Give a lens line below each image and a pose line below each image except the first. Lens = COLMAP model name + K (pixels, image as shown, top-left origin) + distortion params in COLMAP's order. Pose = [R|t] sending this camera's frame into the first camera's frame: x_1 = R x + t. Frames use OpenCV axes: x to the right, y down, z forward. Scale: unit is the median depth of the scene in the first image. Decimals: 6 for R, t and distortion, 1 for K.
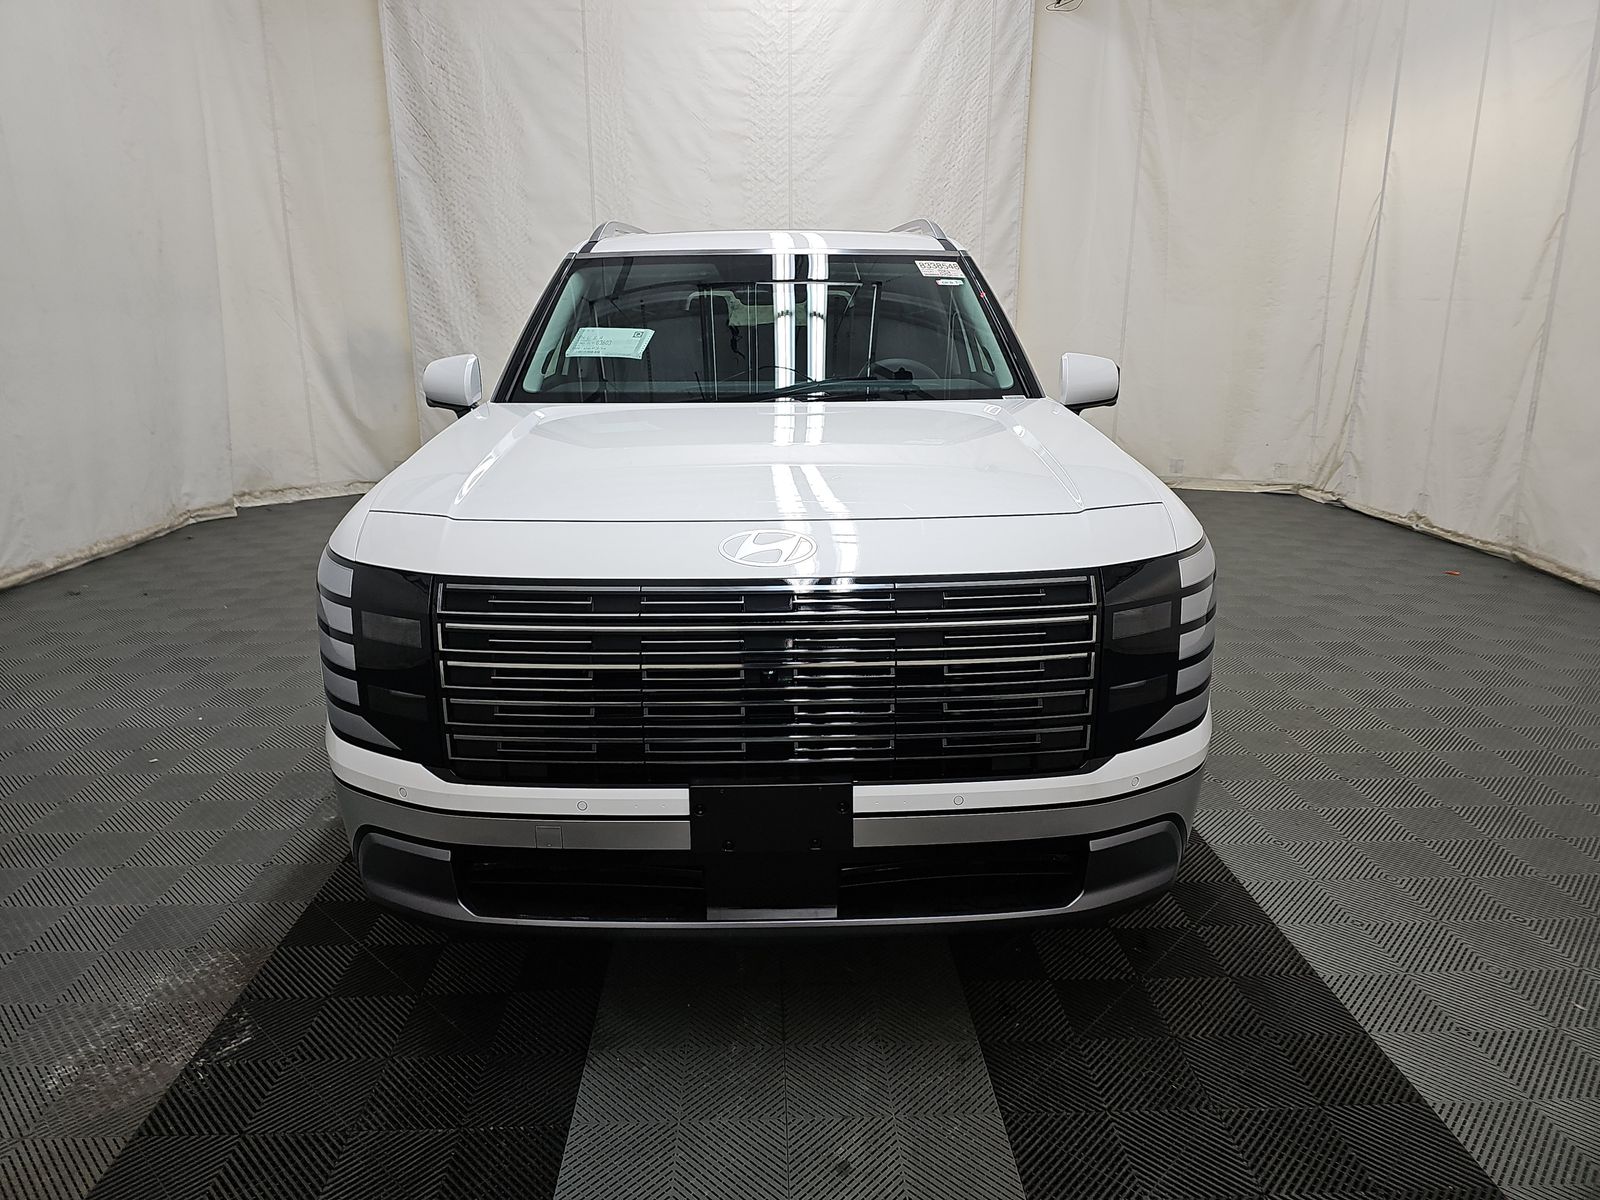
lens RADIAL K [[1050.0, 0, 785.9], [0, 1050.0, 598.2], [0, 0, 1]] dist [0.031233, -0.026454]
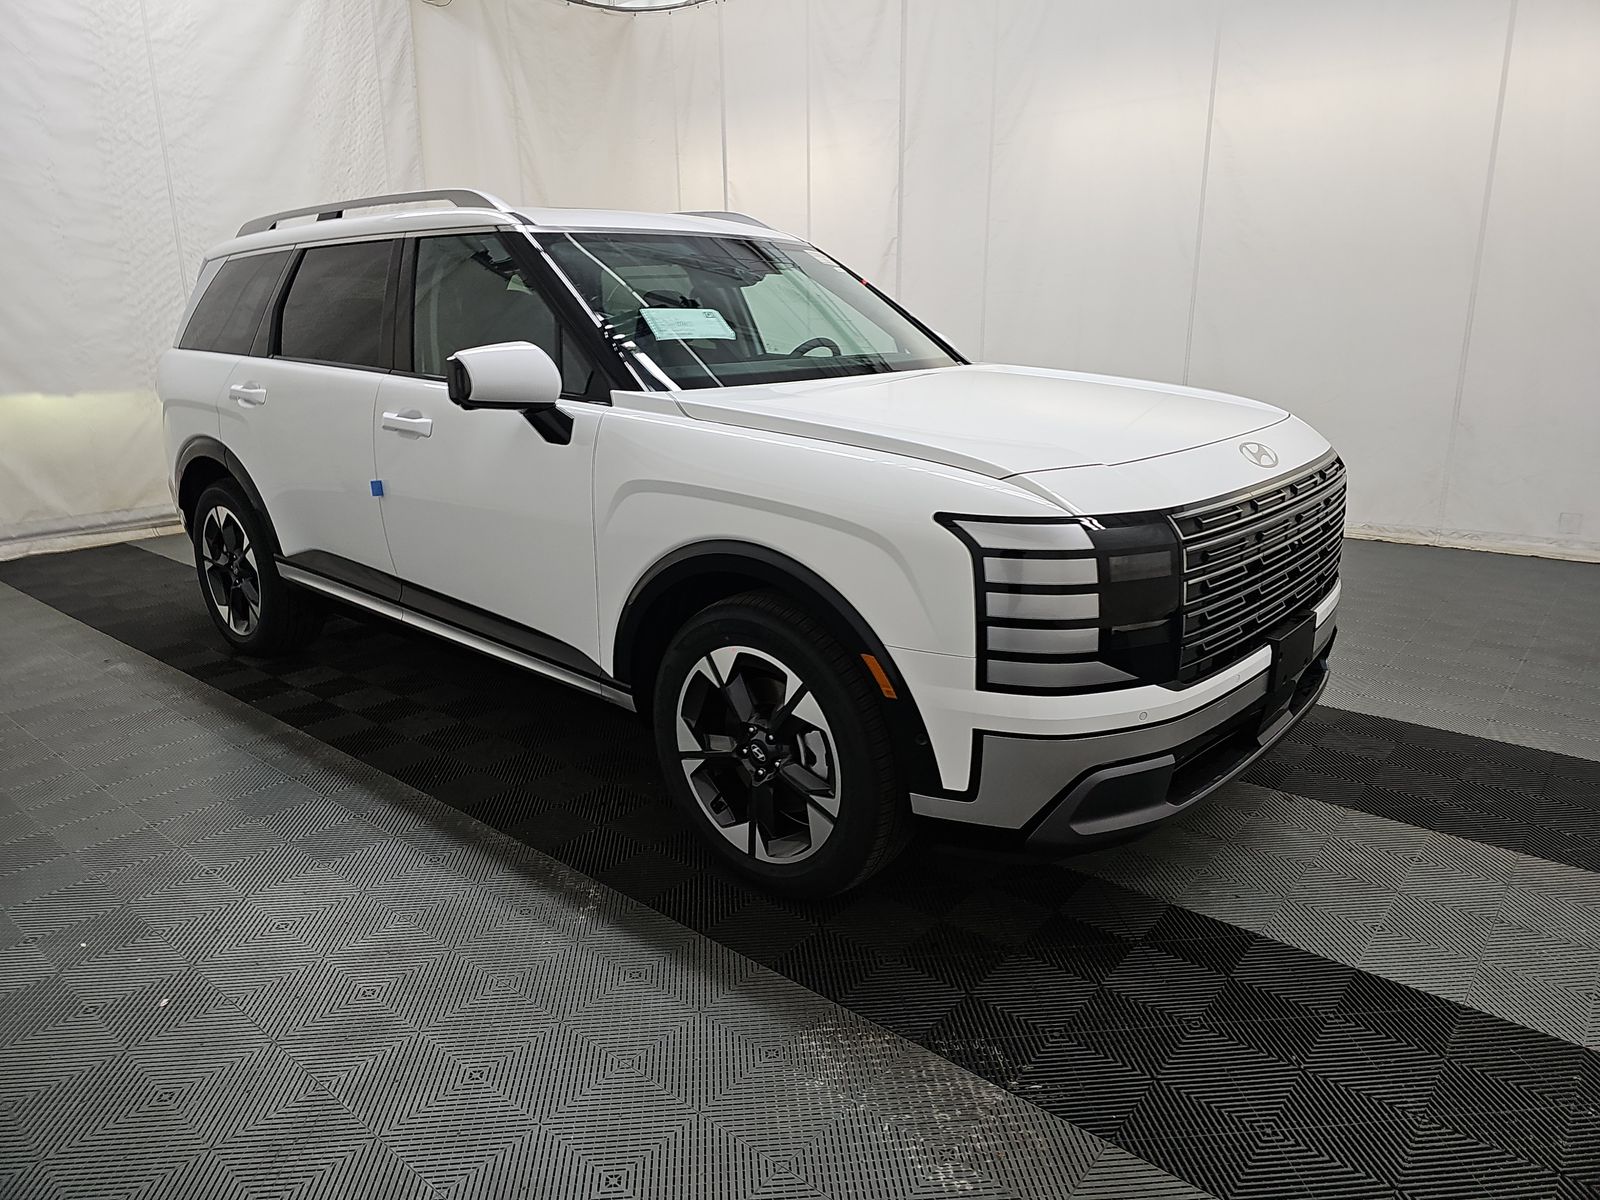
lens RADIAL K [[1050.0, 0, 799.9], [0, 1050.0, 601.8], [0, 0, 1]] dist [0.031233, -0.026454]
pose [[0.659864, -0.202639, 0.723544, -0.340315], [0.205511, 0.974903, 0.085612, -0.024523], [-0.722734, 0.092204, 0.684948, 0.123999]]
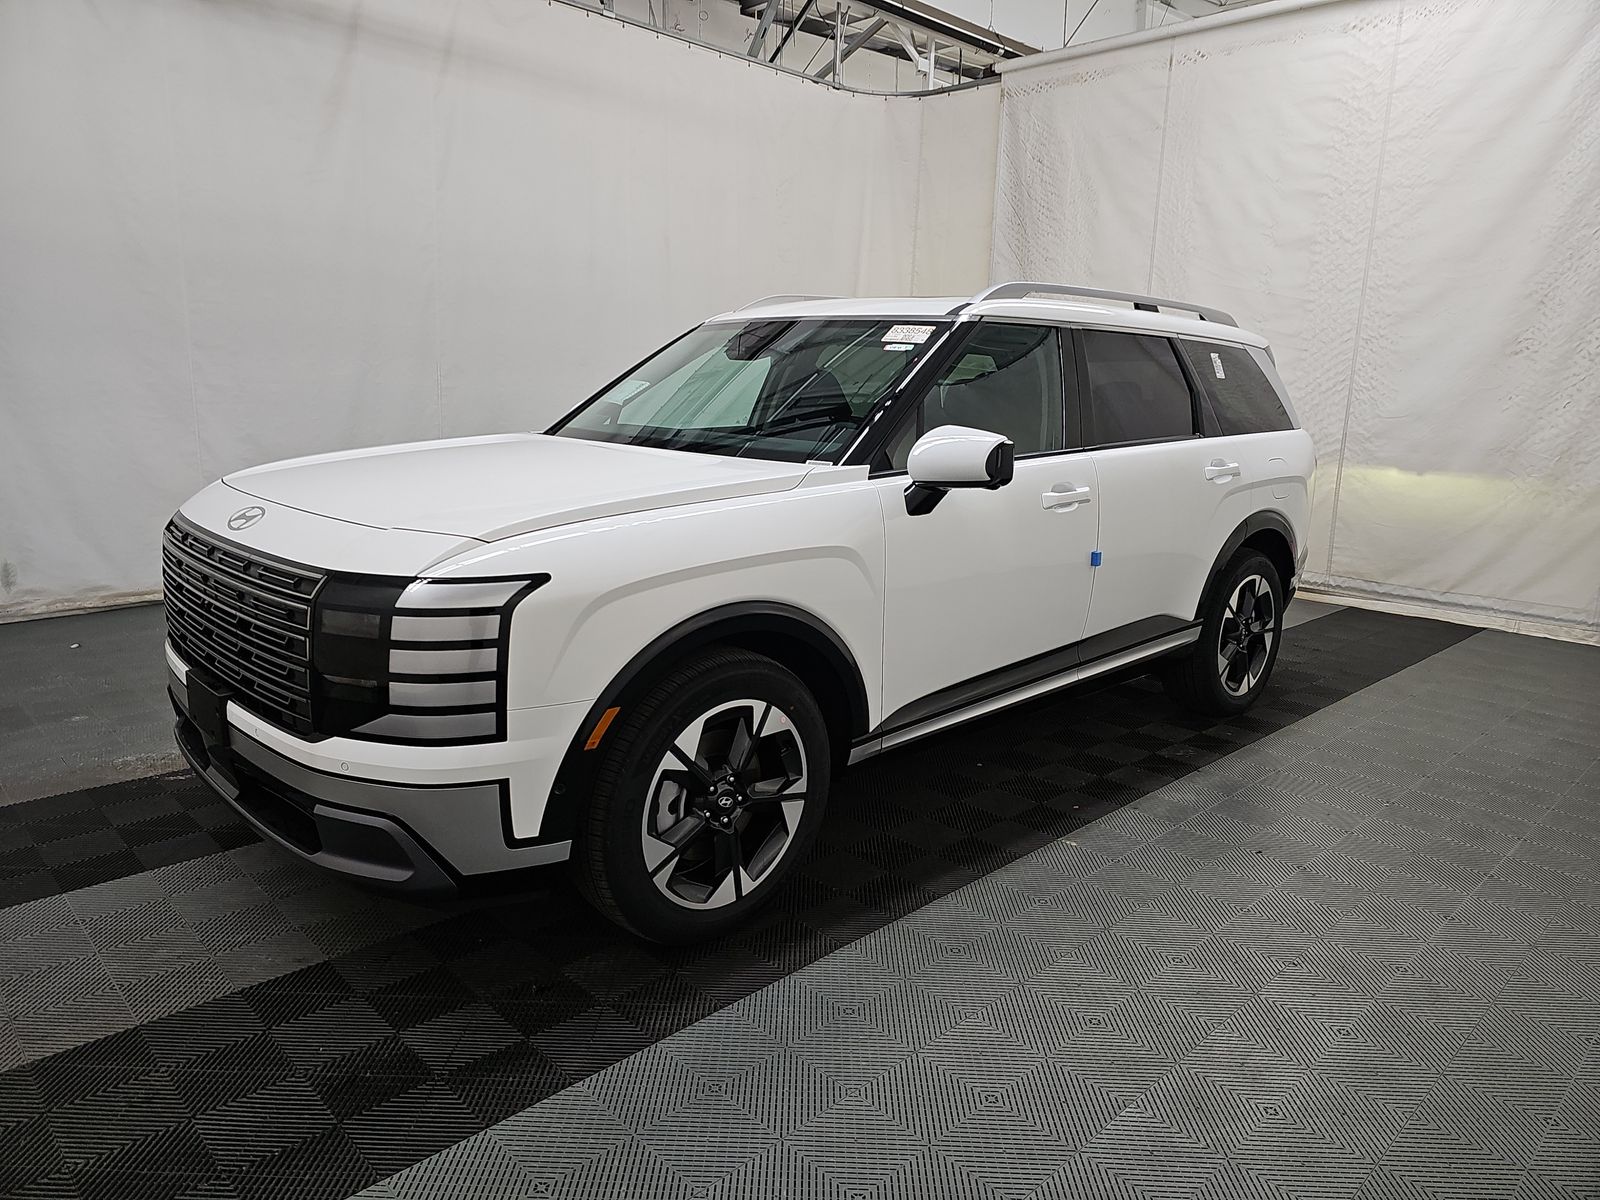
lens RADIAL K [[1050.0, 0, 801.5], [0, 1050.0, 603.4], [0, 0, 1]] dist [0.031233, -0.026454]
pose [[0.674994, 0.179156, -0.715741, 0.362955], [-0.226436, 0.973559, 0.030144, -0.035694], [0.702217, 0.141723, 0.697714, 0.133013]]
